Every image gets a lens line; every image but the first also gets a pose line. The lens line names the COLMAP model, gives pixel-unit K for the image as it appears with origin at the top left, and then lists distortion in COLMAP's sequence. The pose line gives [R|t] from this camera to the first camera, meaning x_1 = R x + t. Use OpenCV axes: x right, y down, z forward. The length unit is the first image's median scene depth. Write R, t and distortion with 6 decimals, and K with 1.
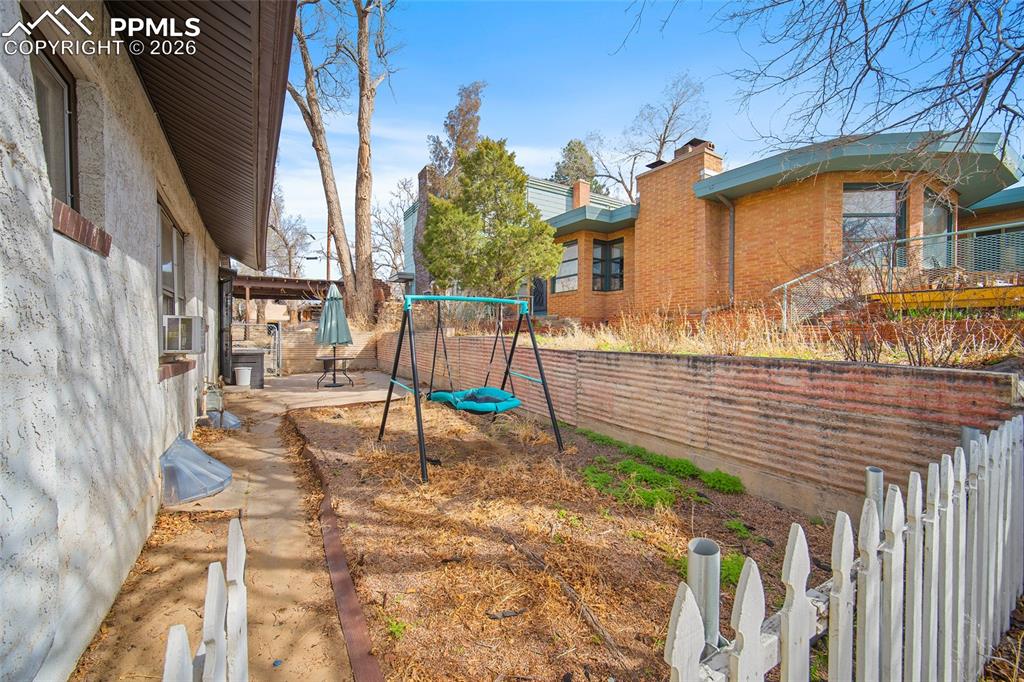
lens RADIAL K [[413.2, 0, 515.0], [0, 413.2, 327.6], [0, 0, 1]] dist [0.002447, 0.000218]
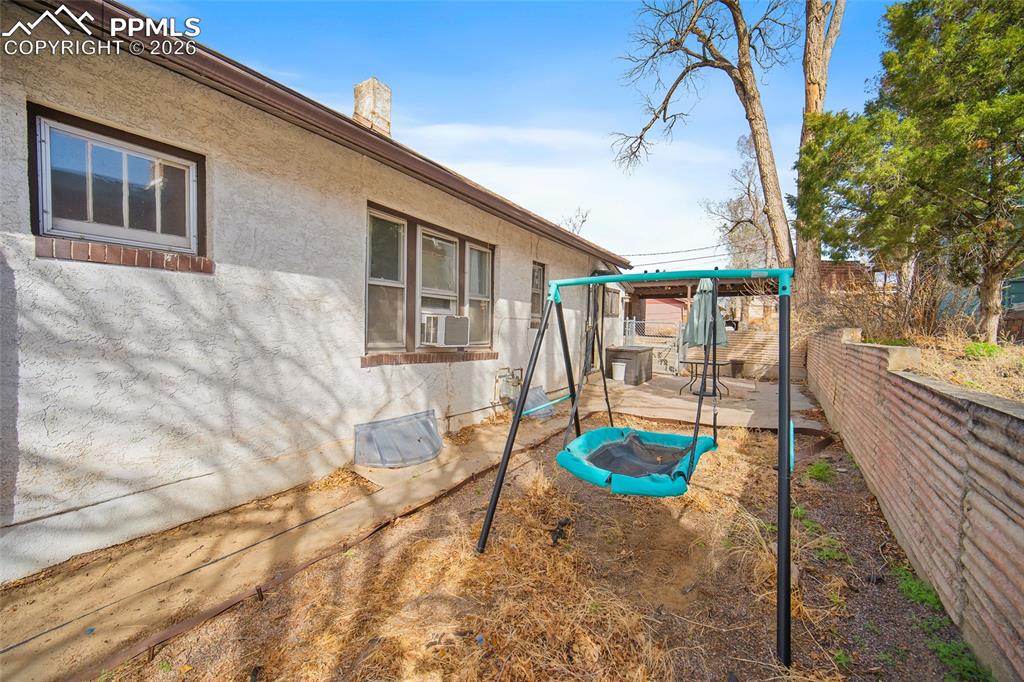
lens RADIAL K [[413.2, 0, 515.0], [0, 413.2, 327.6], [0, 0, 1]] dist [0.002447, 0.000218]
pose [[0.417729, 0.013126, -0.908477, 0.416316], [-0.009408, 0.999905, 0.010122, -0.003103], [0.908523, 0.004318, 0.417813, 0.749966]]
